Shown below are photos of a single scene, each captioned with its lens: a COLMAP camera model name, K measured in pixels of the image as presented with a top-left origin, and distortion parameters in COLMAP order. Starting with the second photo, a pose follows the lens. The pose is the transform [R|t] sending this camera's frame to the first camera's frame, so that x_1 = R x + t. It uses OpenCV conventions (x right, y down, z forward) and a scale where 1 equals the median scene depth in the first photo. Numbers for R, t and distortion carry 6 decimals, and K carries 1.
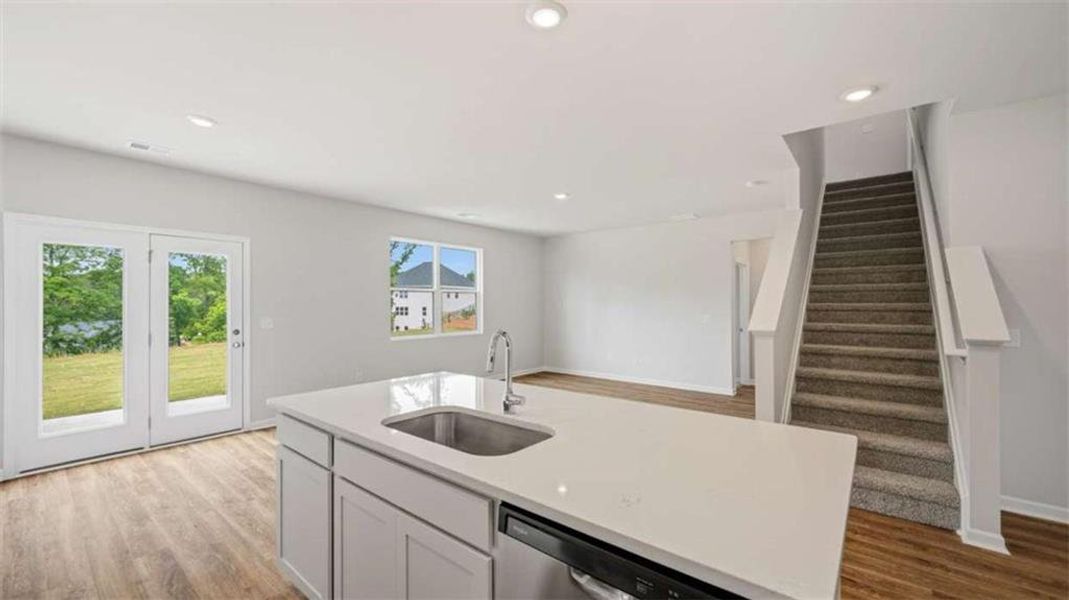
lens RADIAL K [[418.7, 0, 540.4], [0, 418.7, 300.9], [0, 0, 1]] dist [0.001113, -0.000681]
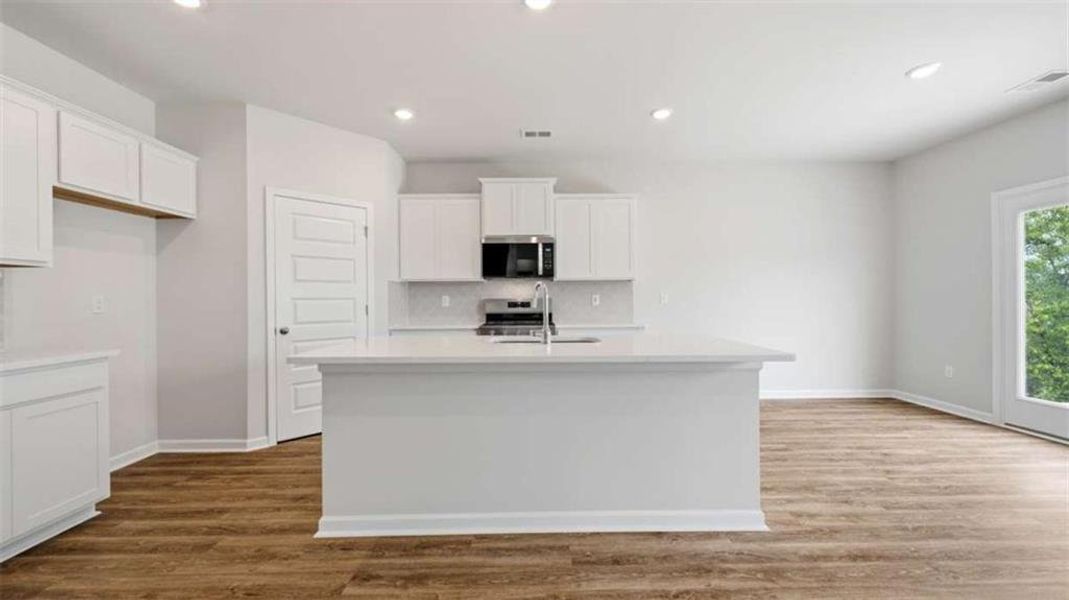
lens RADIAL K [[418.7, 0, 527.9], [0, 418.7, 304.2], [0, 0, 1]] dist [0.001113, -0.000681]
pose [[-0.774441, 0.020688, -0.632307, 0.470476], [0.014985, 0.999785, 0.014359, 0.060363], [0.632468, 0.001645, -0.774585, 1.126479]]
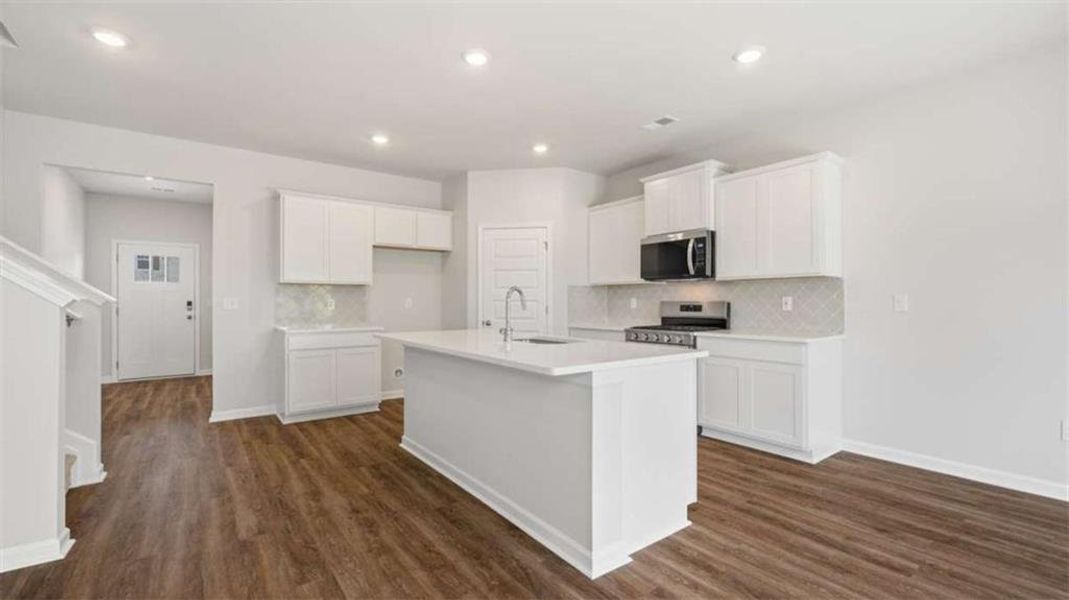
lens RADIAL K [[449.3, 0, 542.4], [0, 449.3, 301.0], [0, 0, 1]] dist [0.000712, -0.000676]
pose [[-0.972283, 0.009354, 0.233621, -0.327539], [0.008050, 0.999946, -0.006535, 0.066509], [-0.233670, -0.004473, -0.972306, 1.458716]]
